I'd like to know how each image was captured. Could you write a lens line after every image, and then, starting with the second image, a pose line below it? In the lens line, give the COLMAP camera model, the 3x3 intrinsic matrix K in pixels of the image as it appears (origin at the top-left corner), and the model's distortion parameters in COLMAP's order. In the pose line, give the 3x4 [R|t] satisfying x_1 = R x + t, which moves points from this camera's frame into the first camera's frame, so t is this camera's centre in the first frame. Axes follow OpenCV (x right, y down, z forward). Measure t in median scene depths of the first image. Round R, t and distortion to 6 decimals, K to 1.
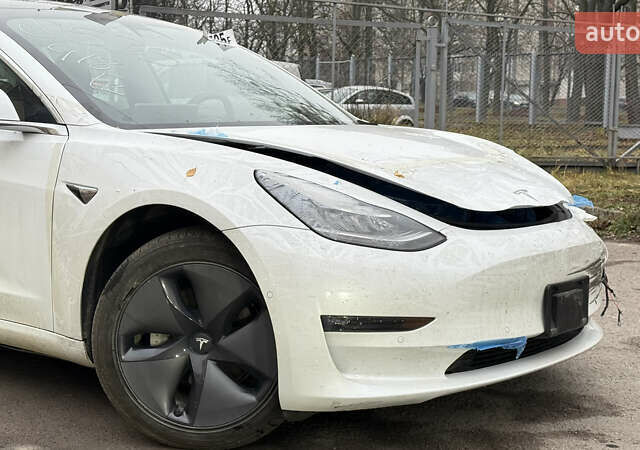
lens RADIAL K [[1133.7, 0, 320.0], [0, 1133.7, 225.0], [0, 0, 1]] dist [0.019459, 0.062500]
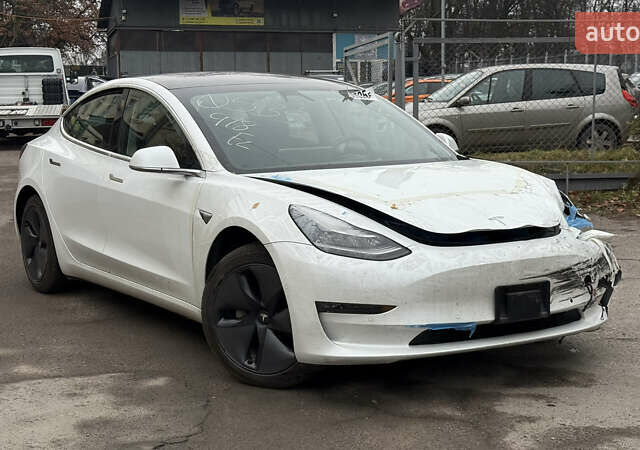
lens RADIAL K [[1133.7, 0, 320.0], [0, 1133.7, 225.0], [0, 0, 1]] dist [0.019459, 0.062500]
pose [[0.924371, 0.011897, -0.381309, 0.548788], [-0.007633, 0.999890, 0.012694, -0.039870], [0.381418, -0.008823, 0.924361, -0.382320]]
